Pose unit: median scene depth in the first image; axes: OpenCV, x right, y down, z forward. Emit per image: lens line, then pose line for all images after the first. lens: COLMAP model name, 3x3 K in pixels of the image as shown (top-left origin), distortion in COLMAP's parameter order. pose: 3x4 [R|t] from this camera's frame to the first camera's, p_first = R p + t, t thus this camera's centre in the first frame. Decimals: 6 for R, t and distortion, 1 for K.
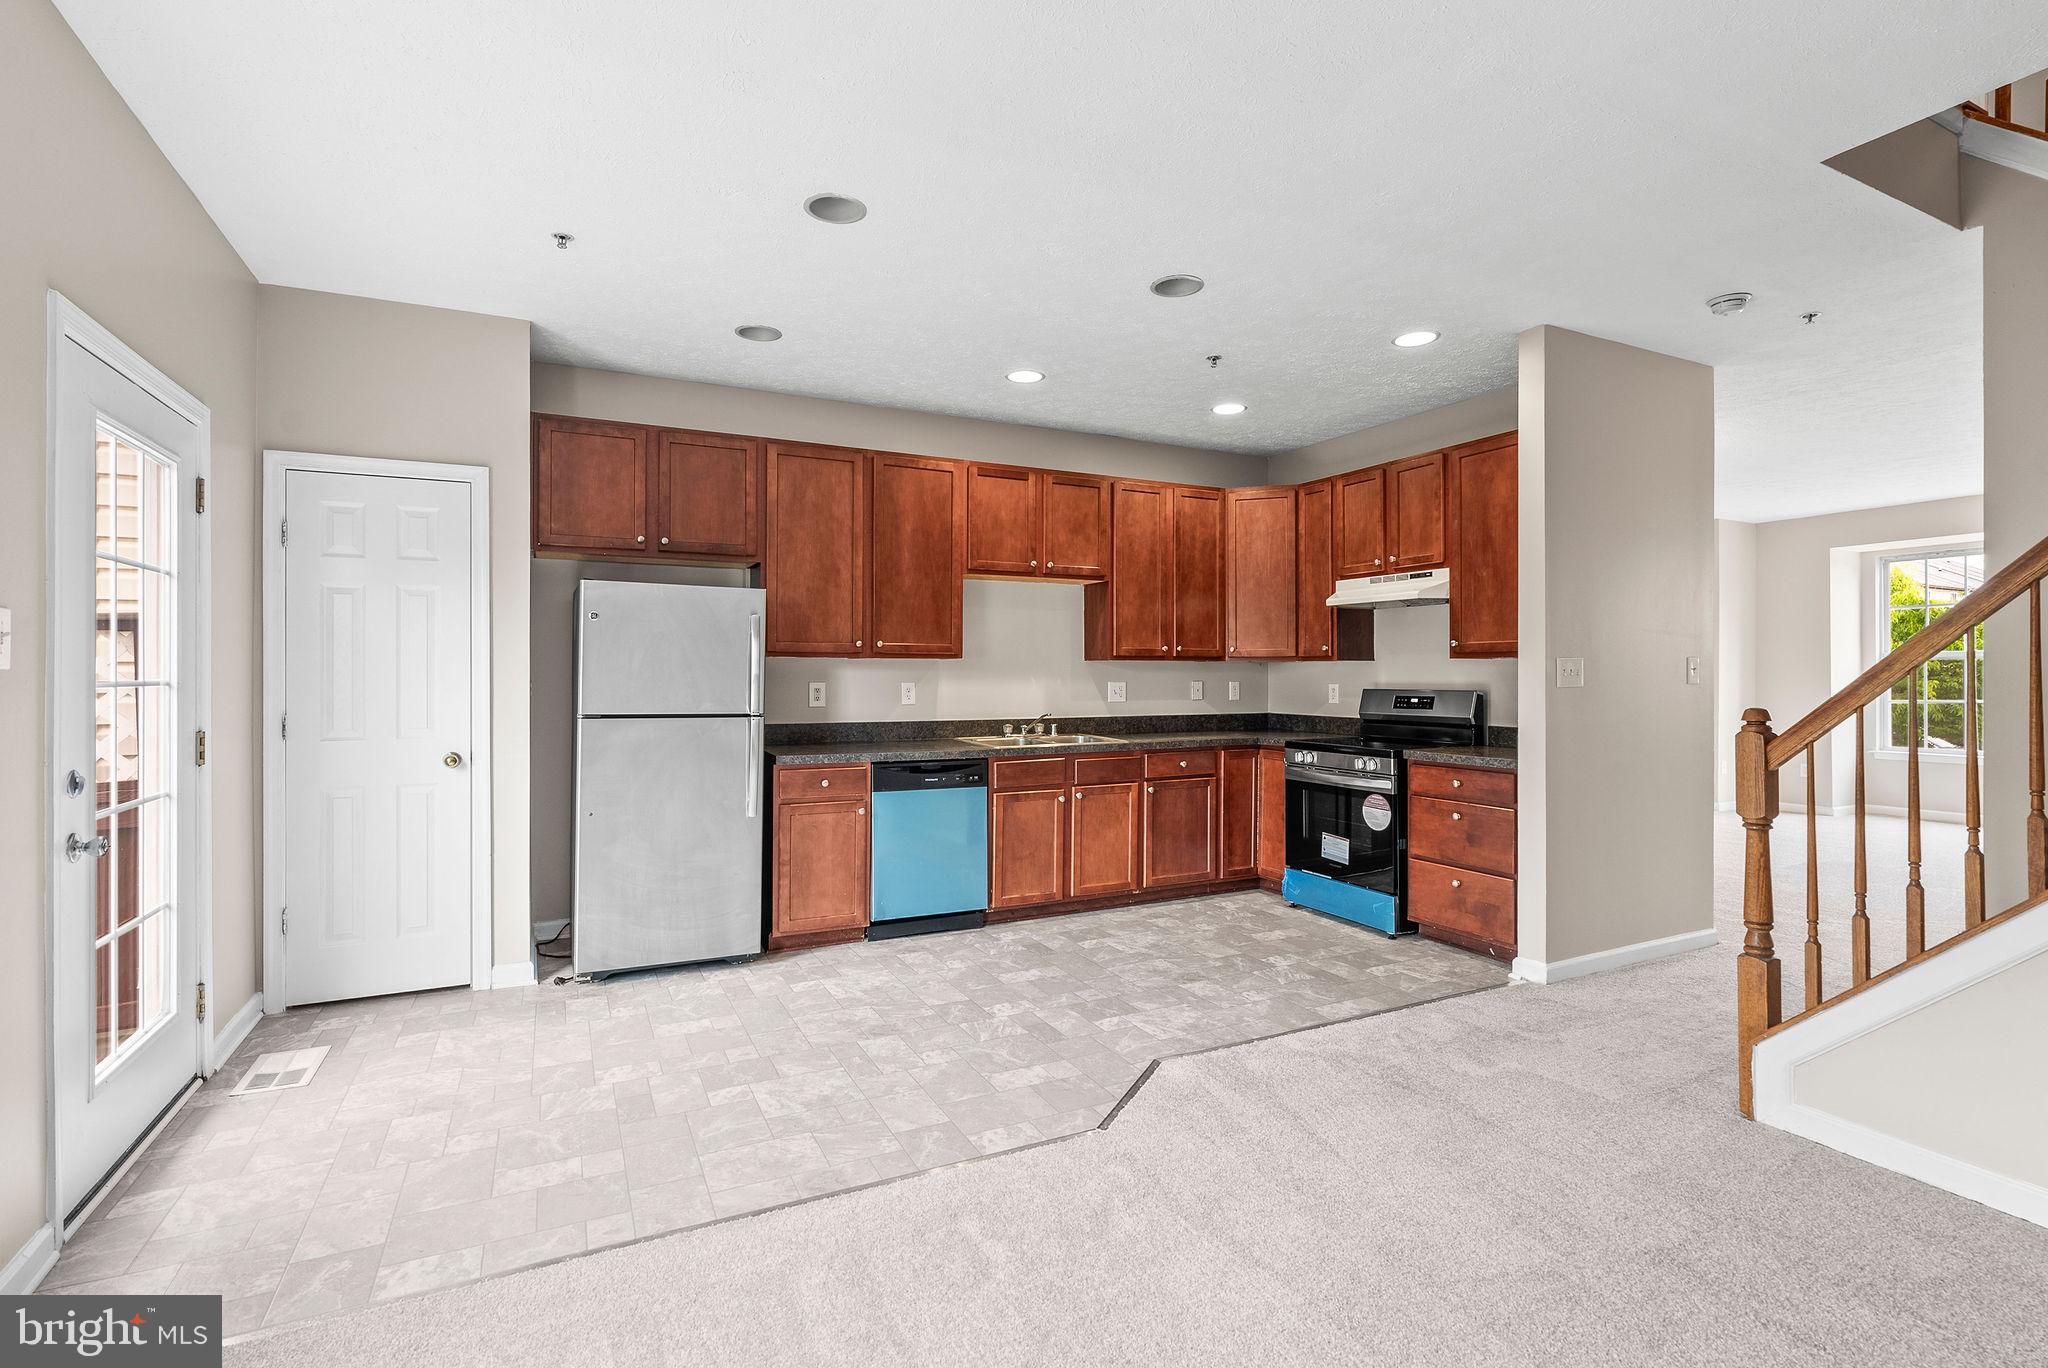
lens RADIAL K [[948.7, 0, 1027.8], [0, 948.7, 665.7], [0, 0, 1]] dist [-0.008011, 0.004428]
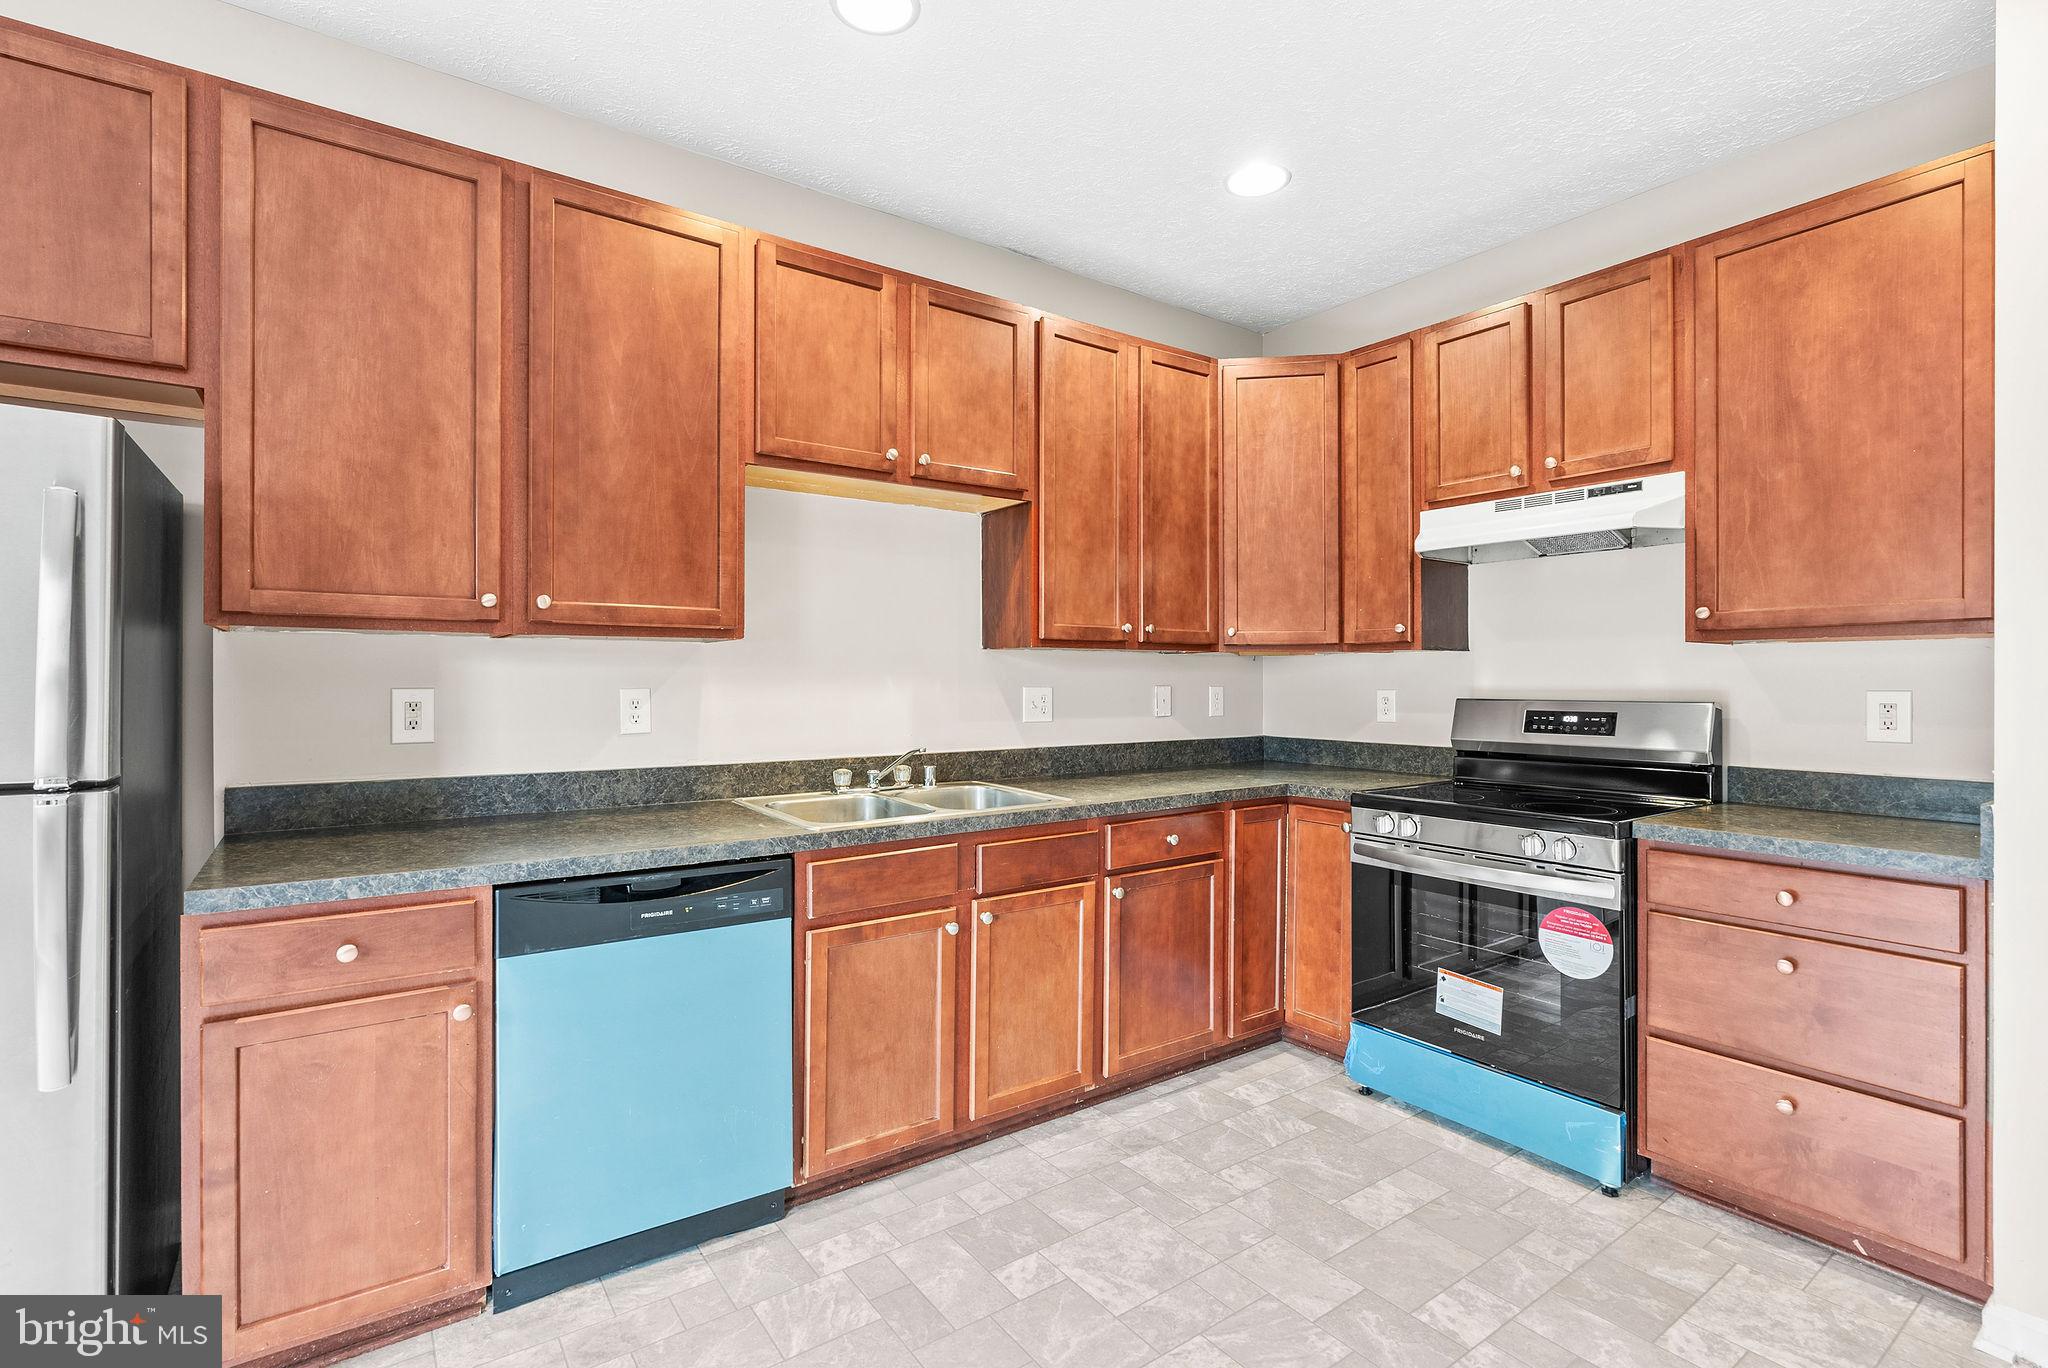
lens RADIAL K [[948.7, 0, 1015.1], [0, 948.7, 679.1], [0, 0, 1]] dist [-0.008011, 0.004428]
pose [[0.989334, -0.000381, 0.145667, -0.003024], [-0.000688, 0.999973, 0.007290, 0.009900], [-0.145666, -0.007312, 0.989307, 0.545241]]
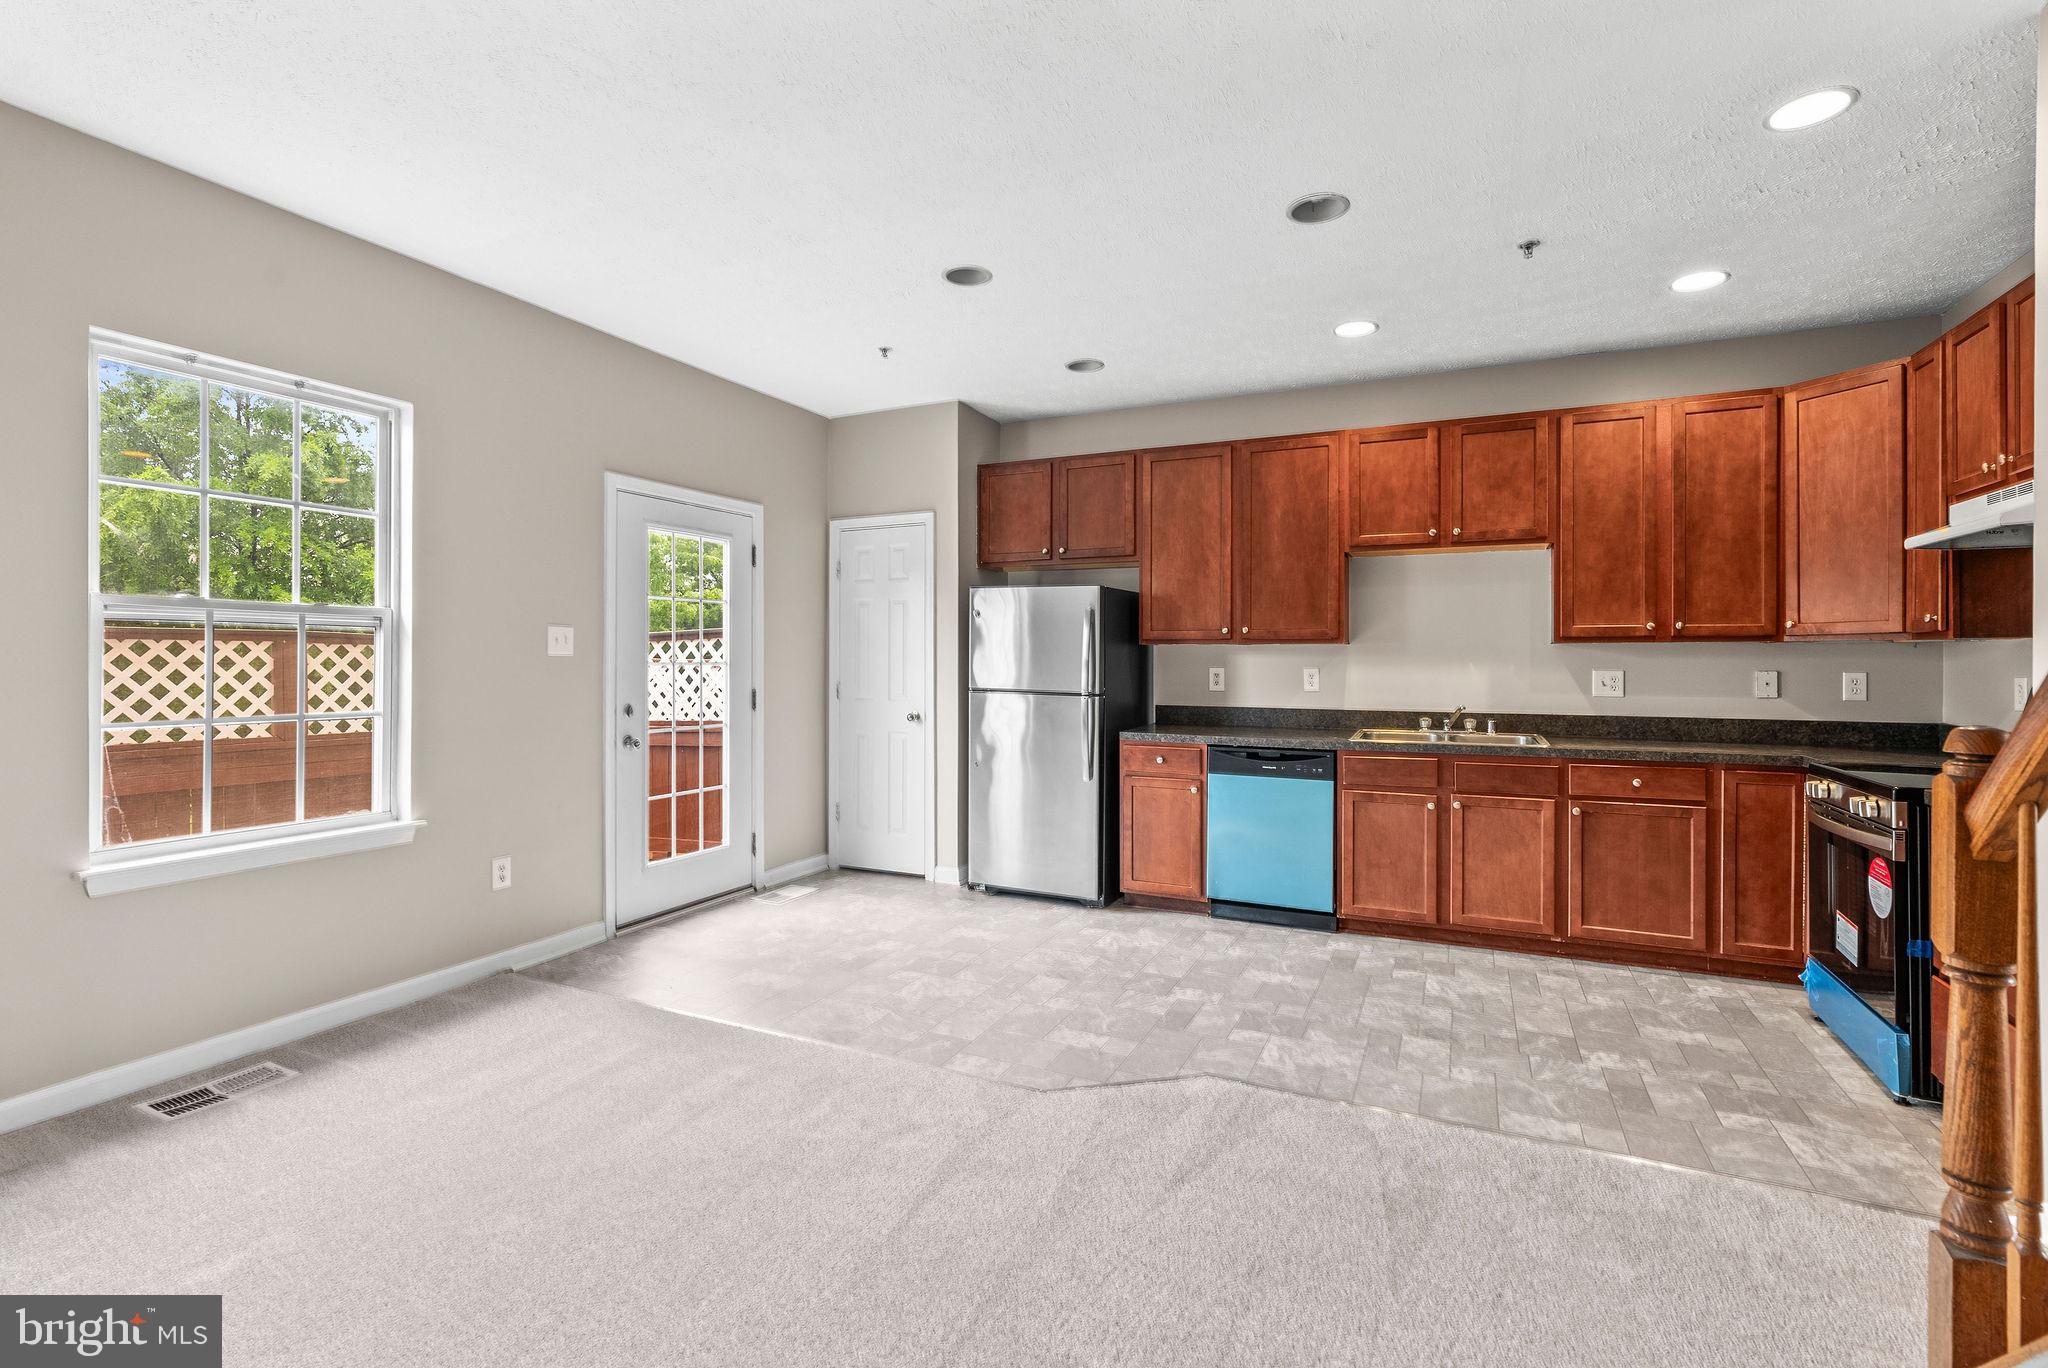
lens RADIAL K [[948.7, 0, 1025.7], [0, 948.7, 655.8], [0, 0, 1]] dist [-0.008011, 0.004428]
pose [[0.613703, -0.003143, -0.789531, 0.513302], [0.003817, 0.999992, -0.001013, 0.005001], [0.789528, -0.002392, 0.613710, 0.197922]]
